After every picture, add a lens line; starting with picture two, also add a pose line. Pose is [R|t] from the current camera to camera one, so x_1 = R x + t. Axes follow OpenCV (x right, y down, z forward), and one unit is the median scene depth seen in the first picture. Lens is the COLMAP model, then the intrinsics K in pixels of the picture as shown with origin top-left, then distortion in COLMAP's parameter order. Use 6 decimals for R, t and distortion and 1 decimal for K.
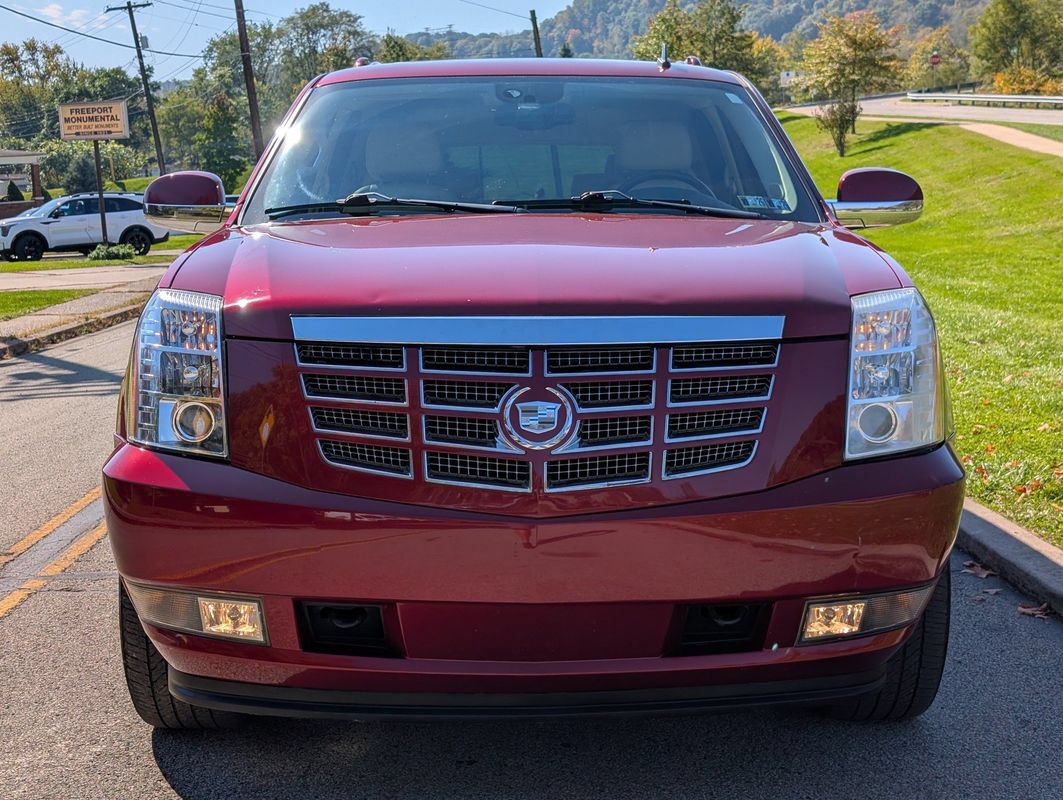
lens RADIAL K [[1694.6, 0, 532.7], [0, 1694.6, 402.5], [0, 0, 1]] dist [0.069898, 0.000000]
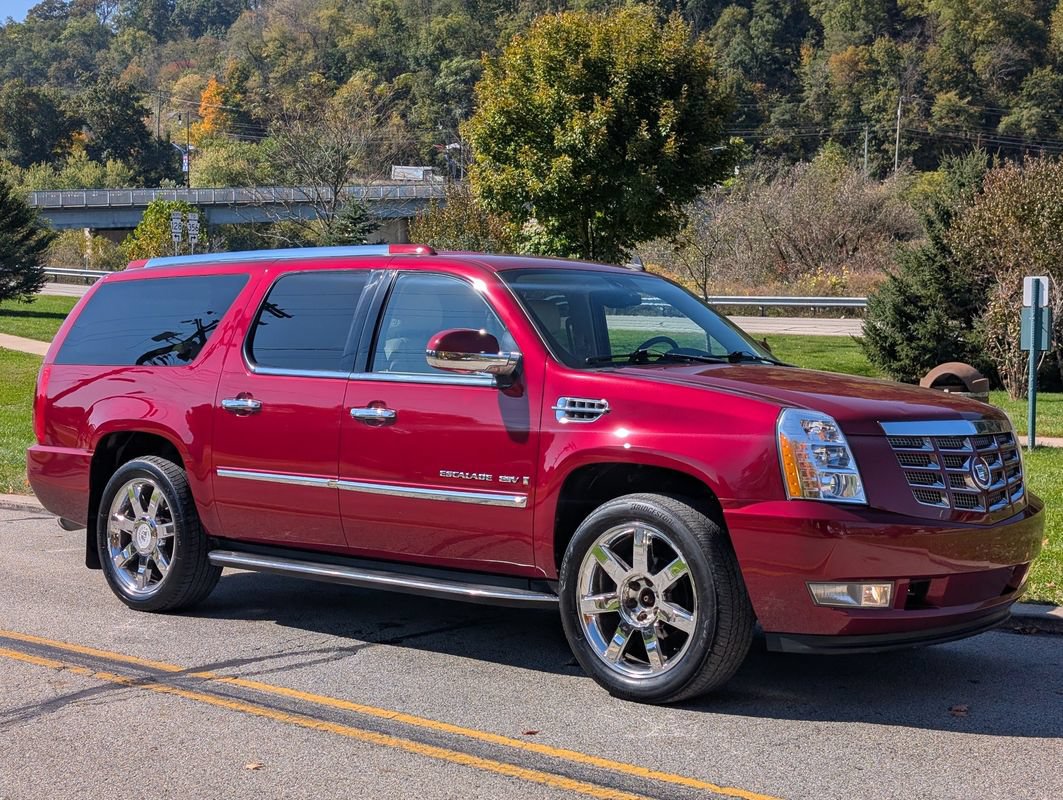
lens RADIAL K [[1694.6, 0, 546.7], [0, 1694.6, 383.7], [0, 0, 1]] dist [0.069898, 0.000000]
pose [[0.671323, 0.005654, 0.741143, -1.219526], [0.065732, 0.995576, -0.067135, 0.004114], [-0.738244, 0.093786, 0.667982, 0.045429]]
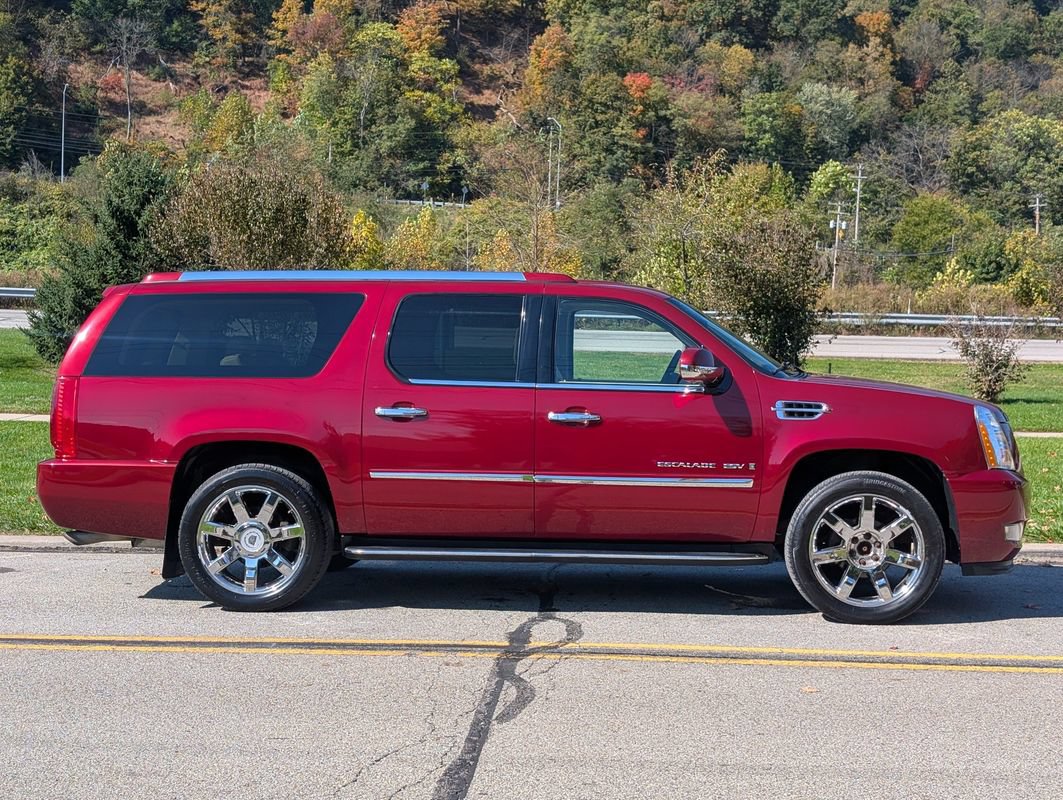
lens RADIAL K [[1694.6, 0, 554.9], [0, 1694.6, 419.4], [0, 0, 1]] dist [0.069898, 0.000000]
pose [[0.079870, -0.027855, 0.996416, -1.995298], [0.102290, 0.994561, 0.019604, -0.117094], [-0.991543, 0.100358, 0.082285, 1.053273]]
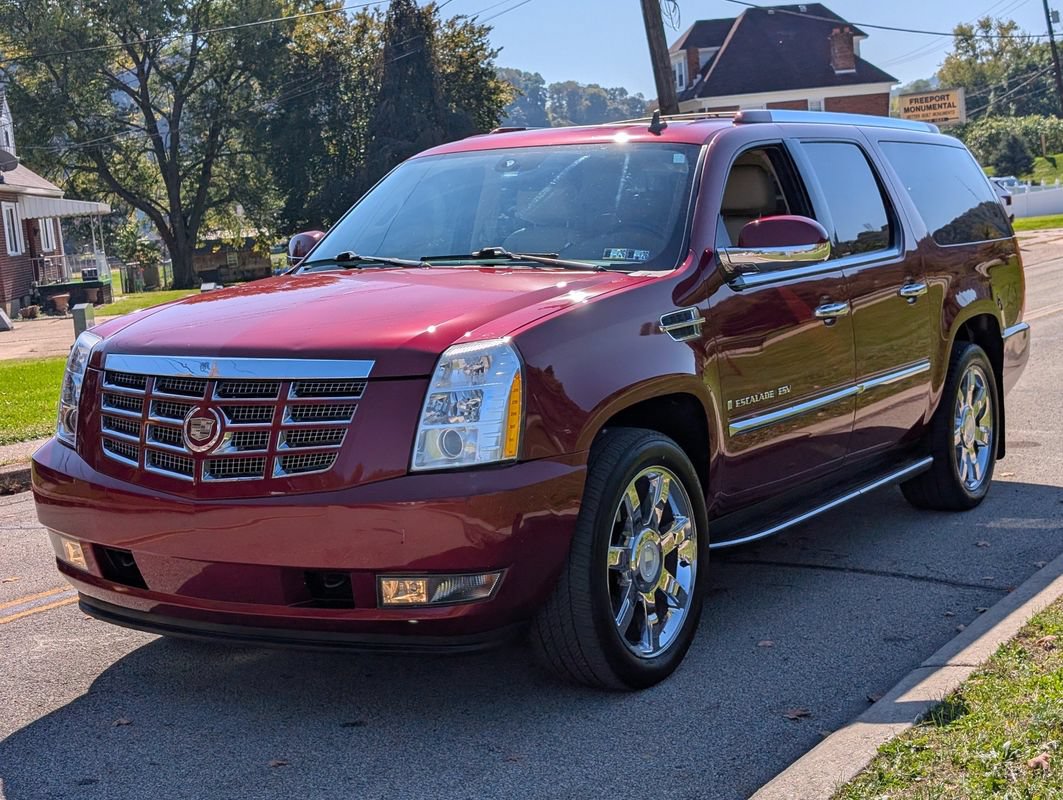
lens RADIAL K [[1694.6, 0, 533.0], [0, 1694.6, 396.7], [0, 0, 1]] dist [0.069898, 0.000000]
pose [[0.857271, 0.034117, -0.513734, 0.675393], [-0.028687, 0.999417, 0.018500, -0.036543], [0.514065, -0.001122, 0.857750, -0.057250]]
